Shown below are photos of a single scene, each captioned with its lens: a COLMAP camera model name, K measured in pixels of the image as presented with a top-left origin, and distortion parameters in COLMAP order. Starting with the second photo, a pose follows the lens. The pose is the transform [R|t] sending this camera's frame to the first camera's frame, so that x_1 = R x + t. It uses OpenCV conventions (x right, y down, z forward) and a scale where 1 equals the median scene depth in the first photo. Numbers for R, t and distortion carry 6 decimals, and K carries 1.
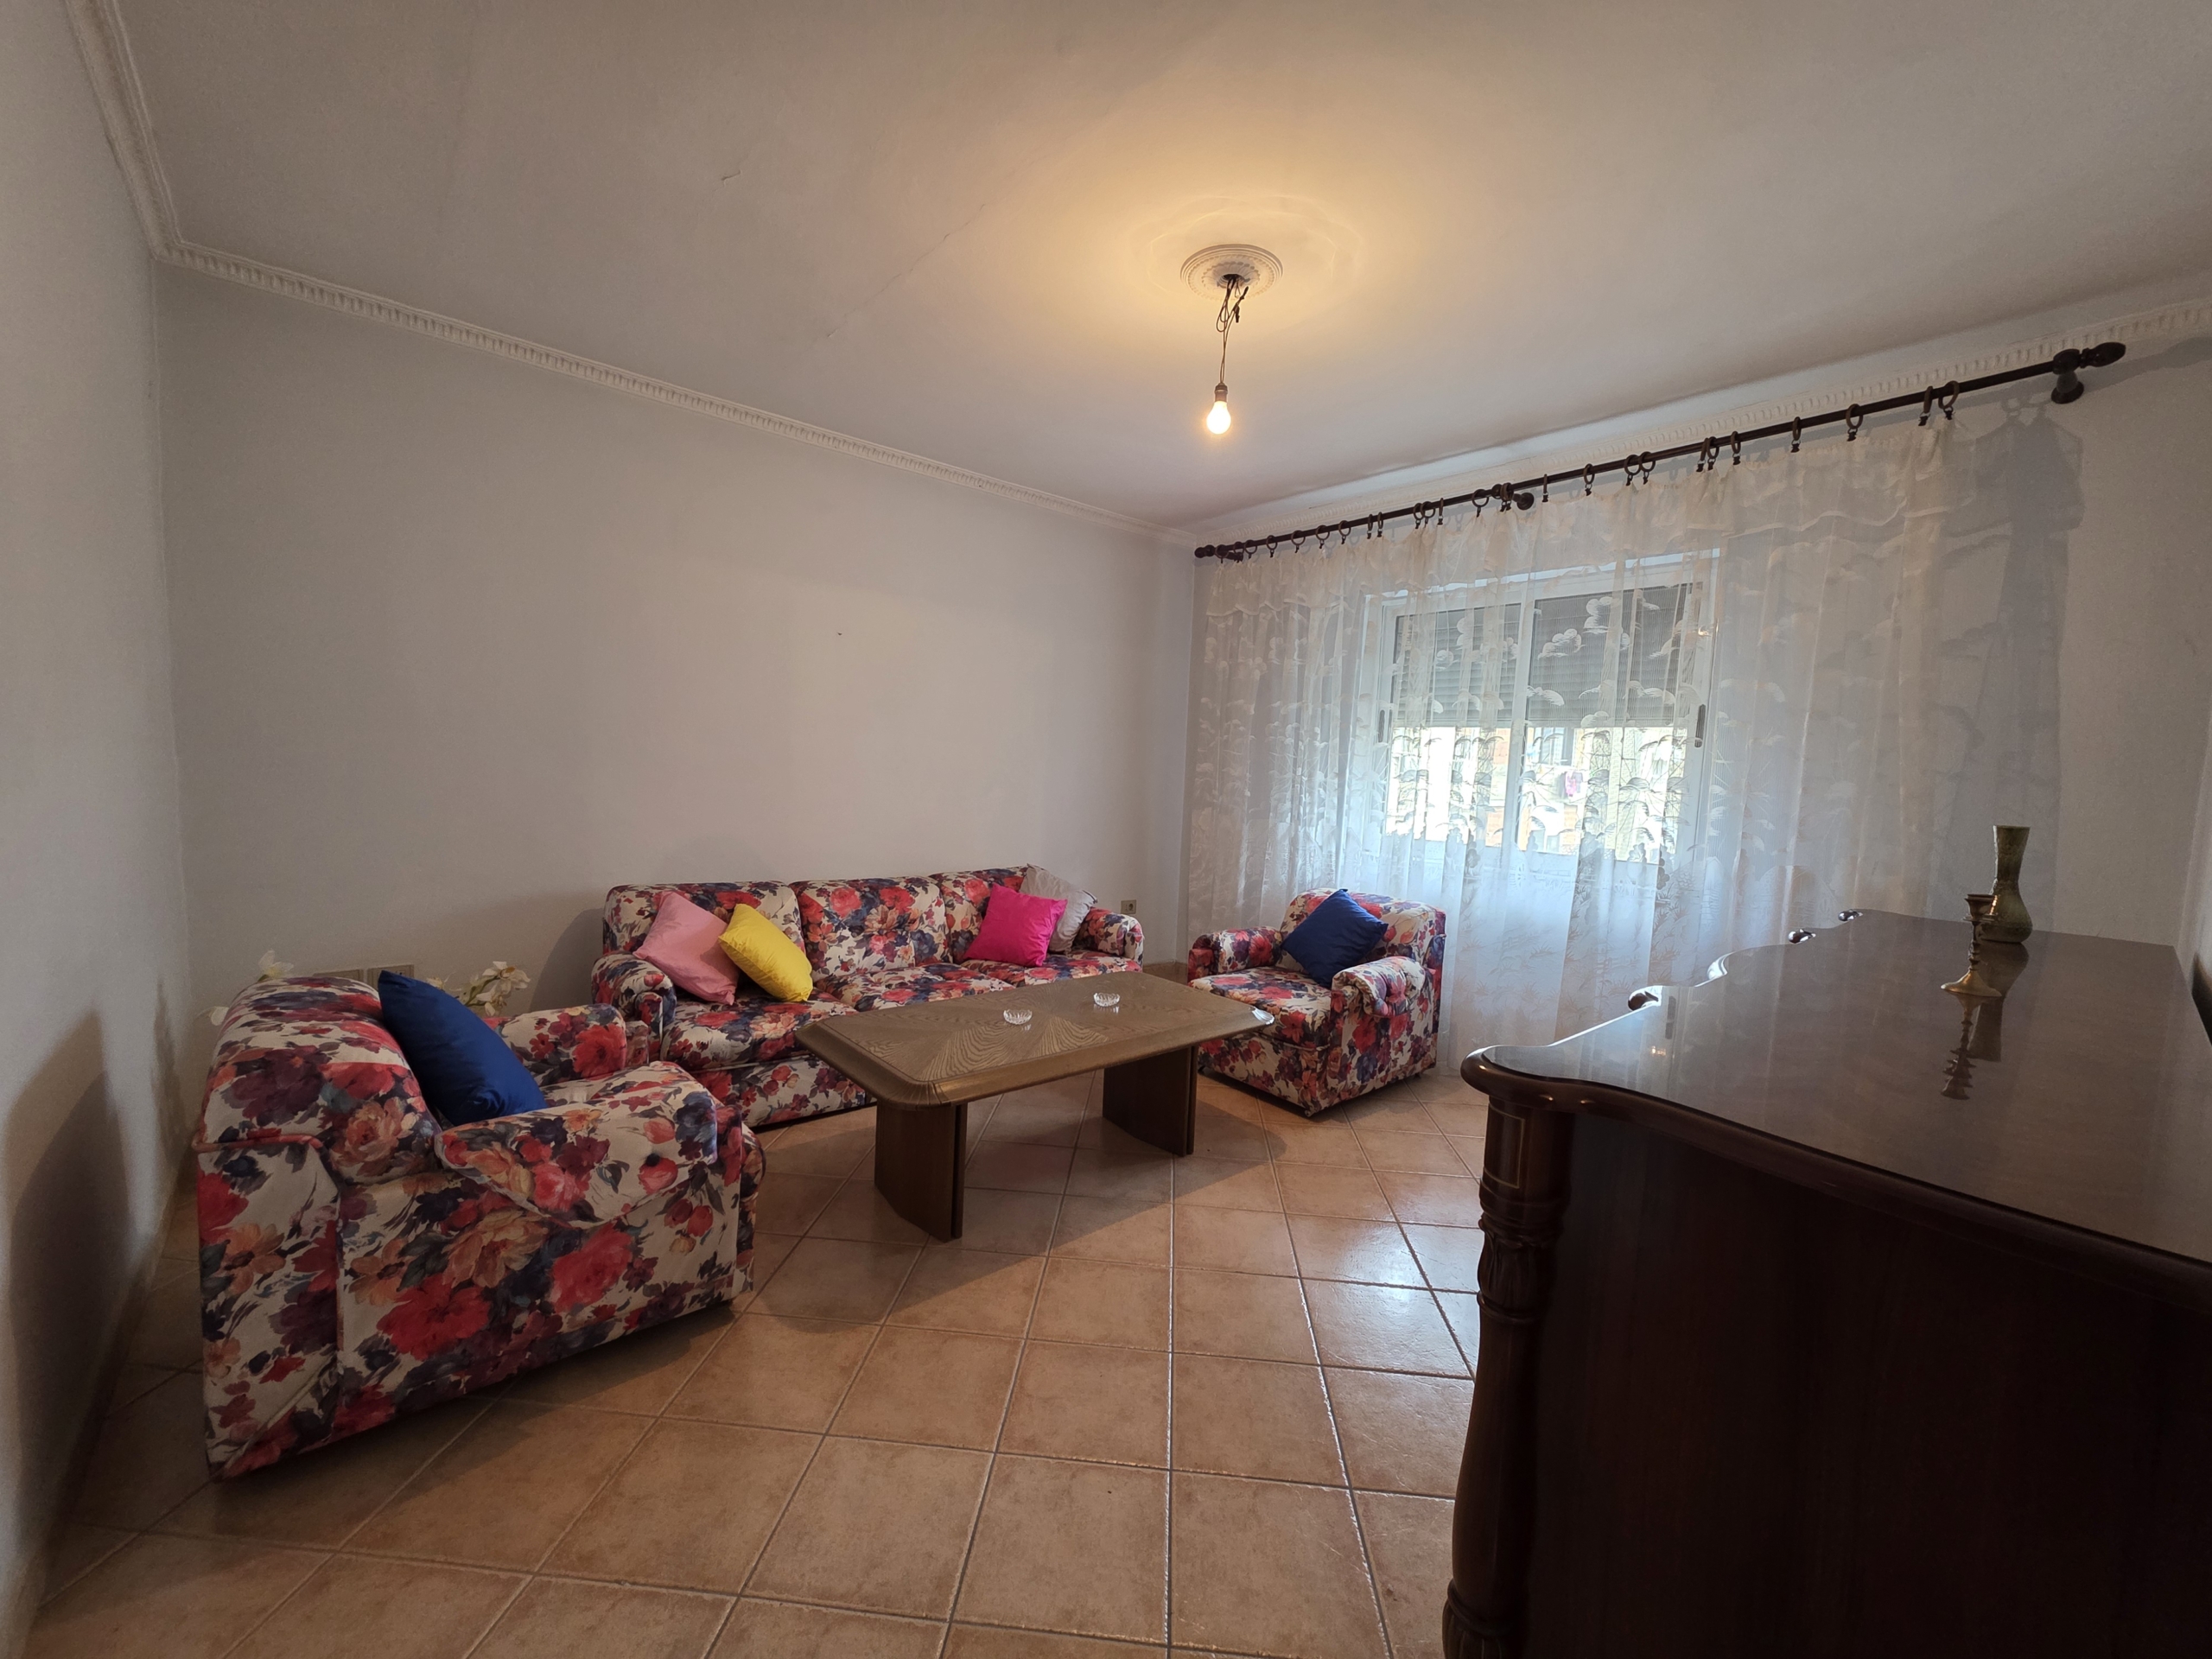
lens RADIAL K [[877.3, 0, 1111.1], [0, 877.3, 831.2], [0, 0, 1]] dist [0.000855, -0.001014]
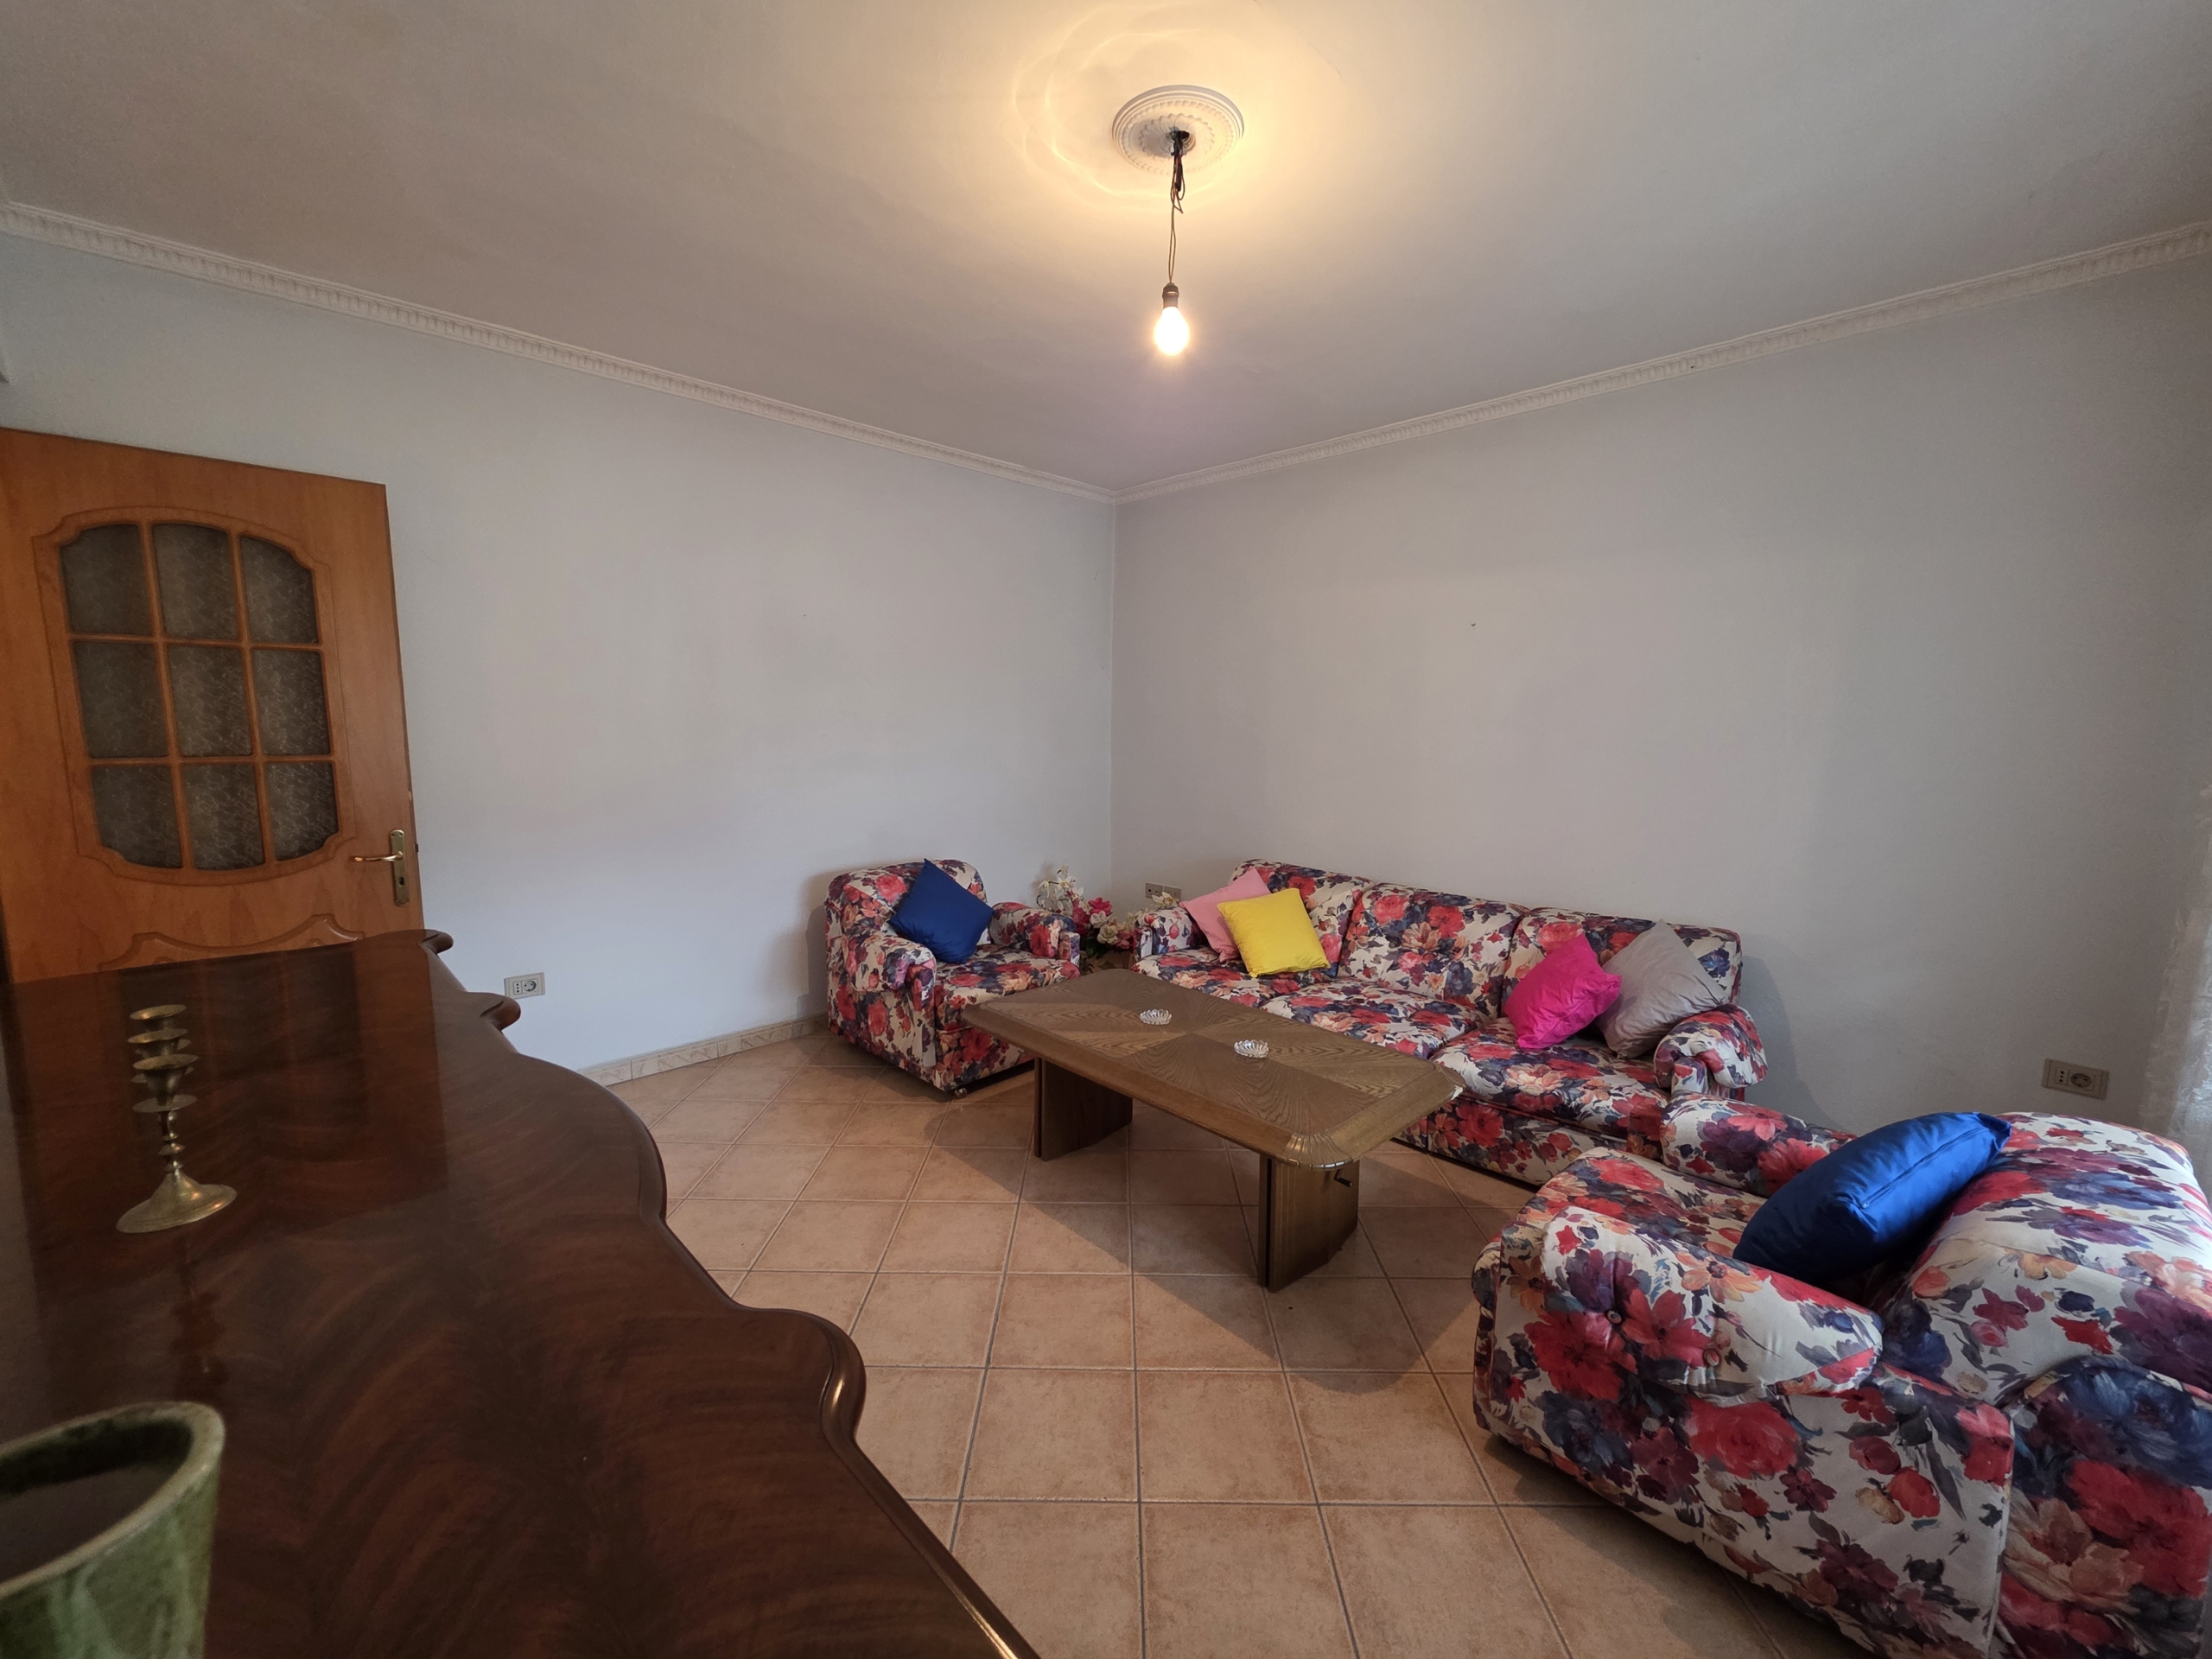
lens RADIAL K [[877.3, 0, 1111.1], [0, 877.3, 831.2], [0, 0, 1]] dist [0.000855, -0.001014]
pose [[0.066610, 0.085542, -0.994105, 0.635501], [-0.086029, 0.993100, 0.079691, -0.055903], [0.994063, 0.080213, 0.073509, 0.624636]]
